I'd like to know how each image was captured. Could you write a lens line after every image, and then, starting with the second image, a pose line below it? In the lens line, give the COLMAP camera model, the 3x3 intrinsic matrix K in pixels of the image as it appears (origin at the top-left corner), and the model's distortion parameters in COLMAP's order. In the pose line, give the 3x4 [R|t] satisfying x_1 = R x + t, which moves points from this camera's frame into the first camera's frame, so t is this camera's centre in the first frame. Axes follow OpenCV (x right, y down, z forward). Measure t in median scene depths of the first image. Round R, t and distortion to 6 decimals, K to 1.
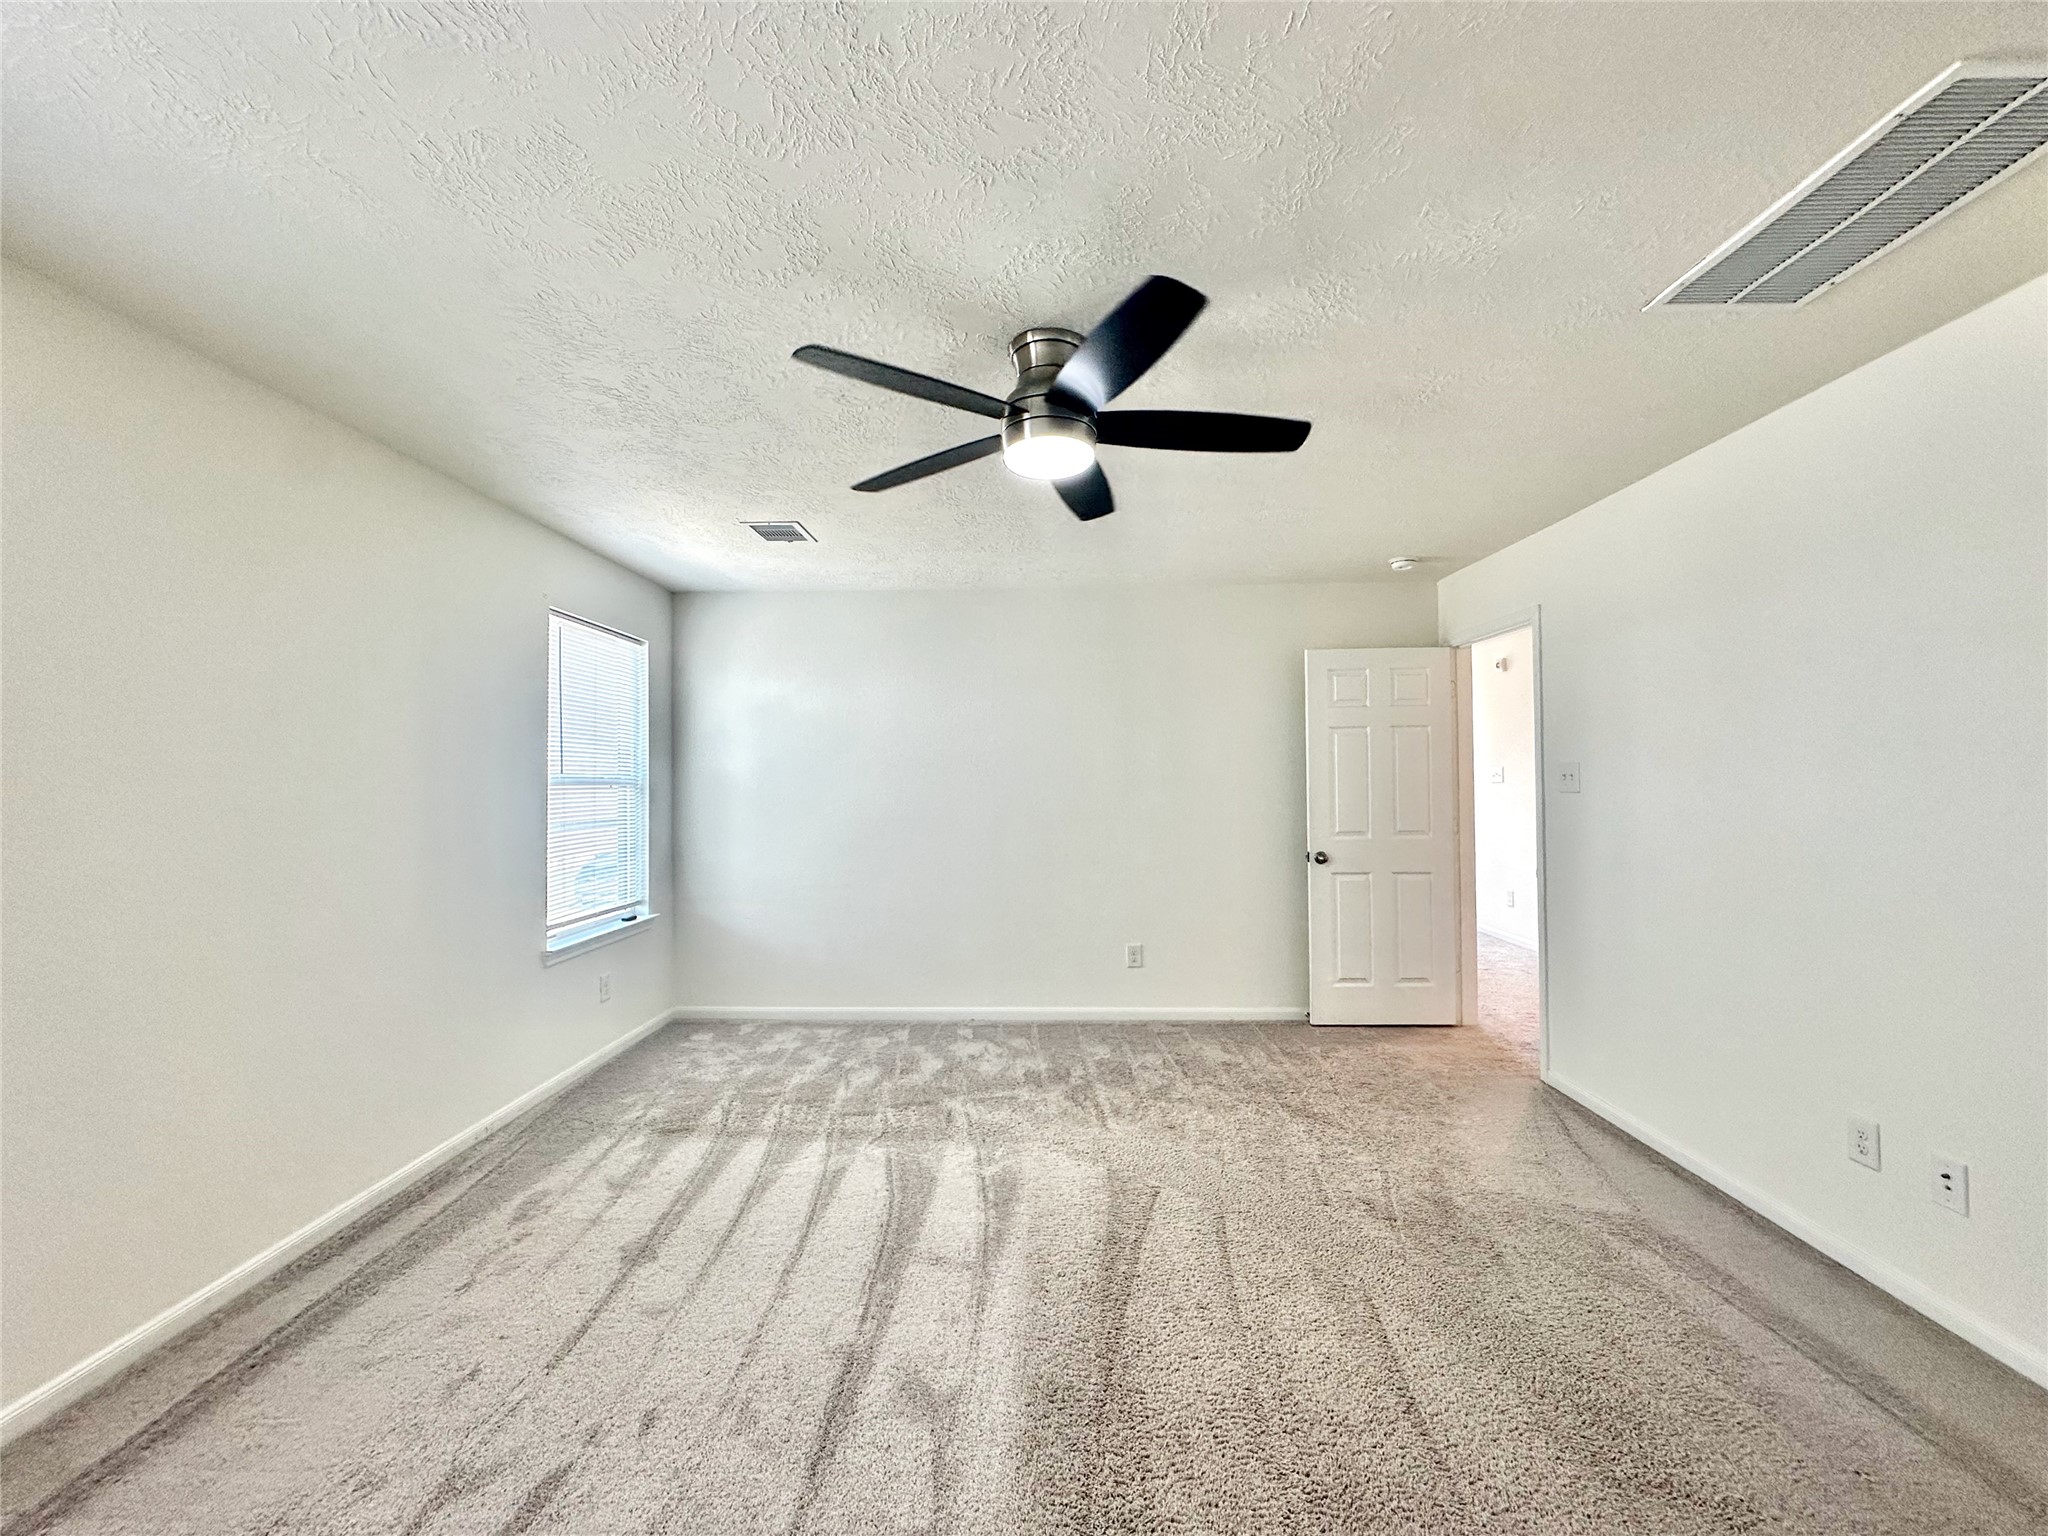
lens RADIAL K [[818.3, 0, 938.2], [0, 818.3, 755.8], [0, 0, 1]] dist [-0.004429, 0.001500]
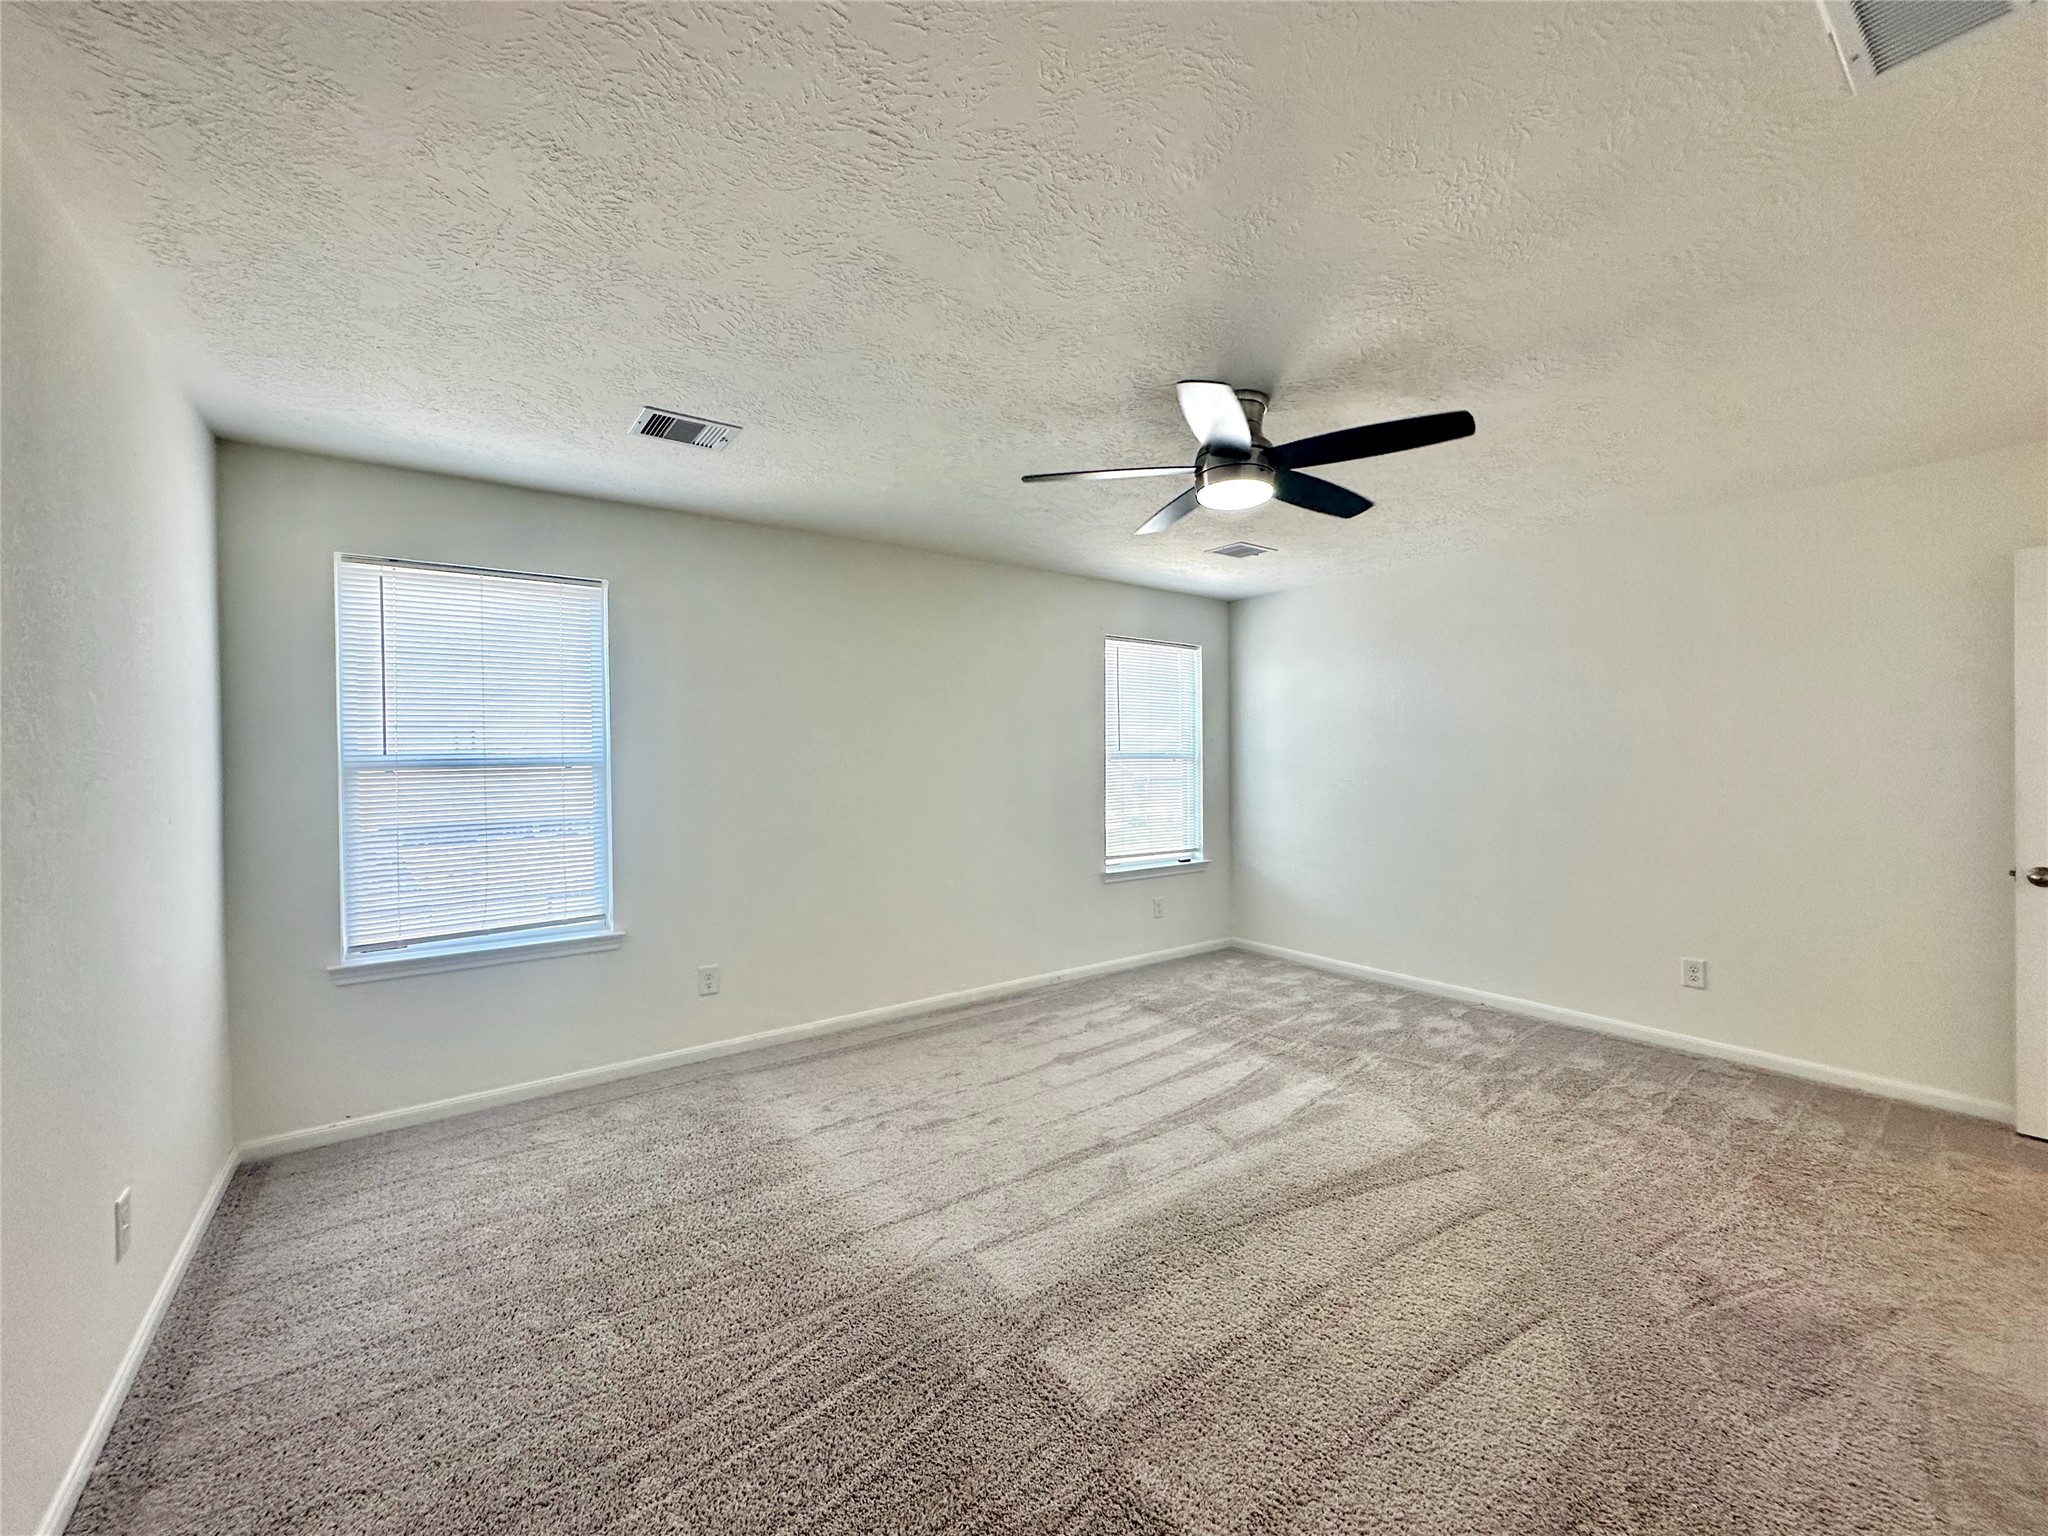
lens RADIAL K [[818.3, 0, 1030.6], [0, 818.3, 757.5], [0, 0, 1]] dist [-0.004429, 0.001500]
pose [[0.619727, -0.000101, -0.784818, 0.594584], [0.026367, 0.999438, 0.020692, -0.002009], [0.784375, -0.033517, 0.619381, -0.004784]]
